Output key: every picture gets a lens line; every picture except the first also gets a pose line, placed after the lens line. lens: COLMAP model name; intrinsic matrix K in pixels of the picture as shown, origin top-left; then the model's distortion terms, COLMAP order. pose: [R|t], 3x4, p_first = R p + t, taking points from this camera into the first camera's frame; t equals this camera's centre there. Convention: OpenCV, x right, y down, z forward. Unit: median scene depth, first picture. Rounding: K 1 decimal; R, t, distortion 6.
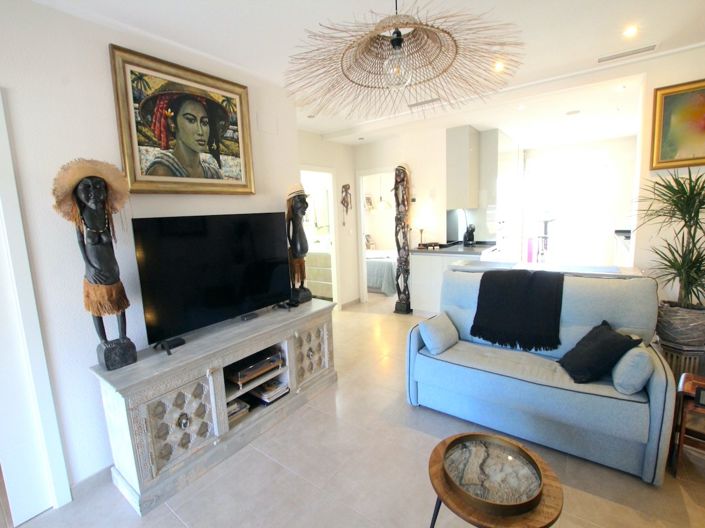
lens RADIAL K [[326.8, 0, 351.3], [0, 326.8, 255.8], [0, 0, 1]] dist [-0.052676, 0.014807]
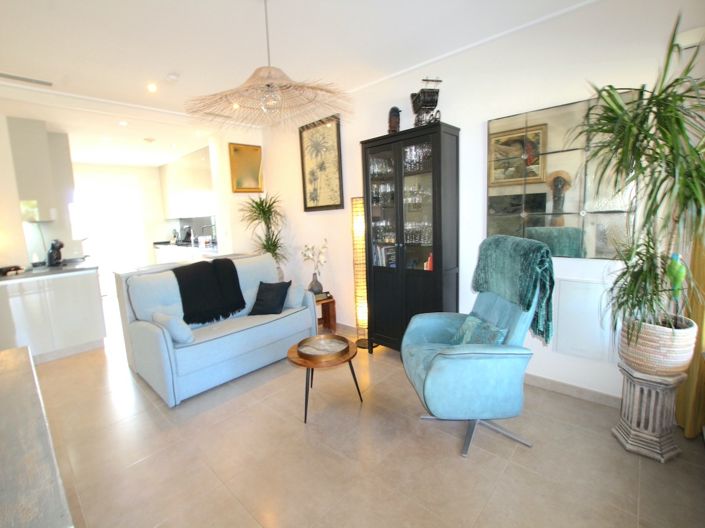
lens RADIAL K [[326.8, 0, 351.3], [0, 326.8, 255.8], [0, 0, 1]] dist [-0.052676, 0.014807]
pose [[0.114423, -0.085635, 0.989734, -0.670783], [0.171451, 0.983031, 0.065234, 0.041268], [-0.978525, 0.162226, 0.127164, 0.274256]]
